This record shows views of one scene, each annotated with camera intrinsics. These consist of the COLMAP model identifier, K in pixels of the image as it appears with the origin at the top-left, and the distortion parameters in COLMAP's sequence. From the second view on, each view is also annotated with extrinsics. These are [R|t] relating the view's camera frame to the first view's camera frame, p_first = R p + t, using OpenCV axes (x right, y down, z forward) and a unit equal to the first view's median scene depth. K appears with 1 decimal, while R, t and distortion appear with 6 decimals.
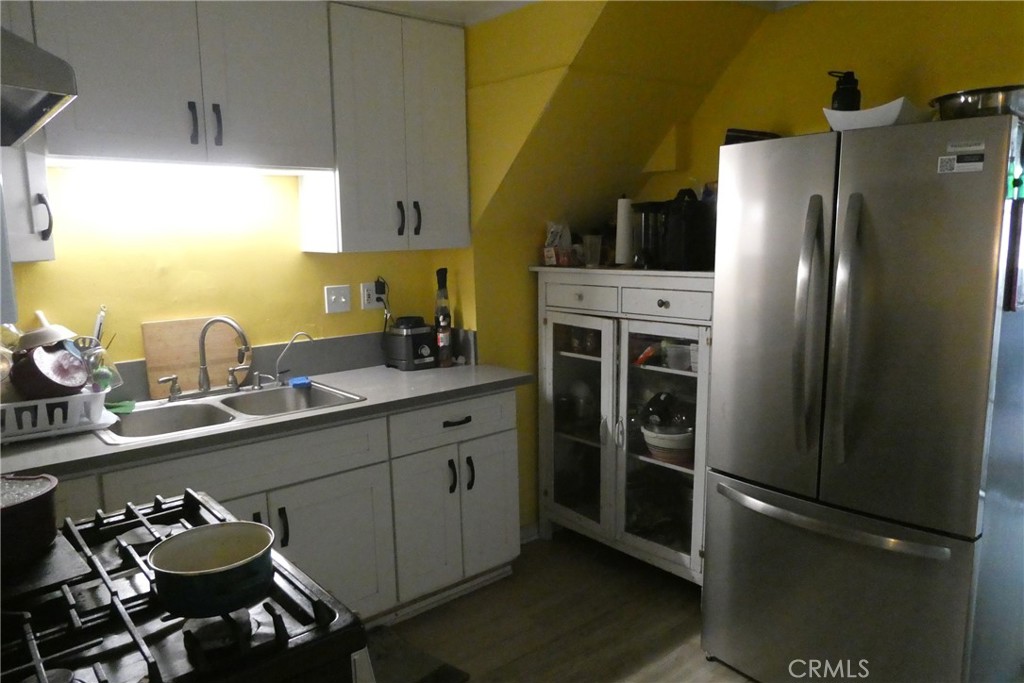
lens RADIAL K [[726.8, 0, 511.5], [0, 726.8, 347.4], [0, 0, 1]] dist [-0.002914, -0.007022]
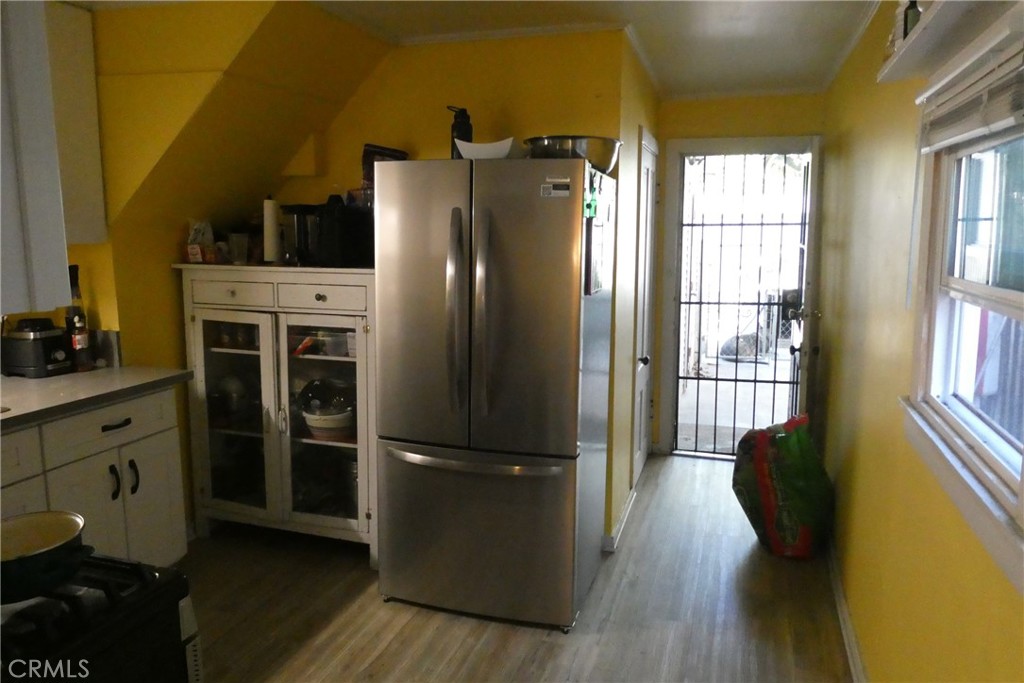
lens RADIAL K [[718.6, 0, 512.0], [0, 718.6, 341.5], [0, 0, 1]] dist [0.002005, 0.001653]
pose [[0.851329, -0.054128, 0.521833, -0.110368], [0.056274, 0.998346, 0.011748, 0.009713], [-0.521606, 0.019364, 0.852967, -0.078800]]
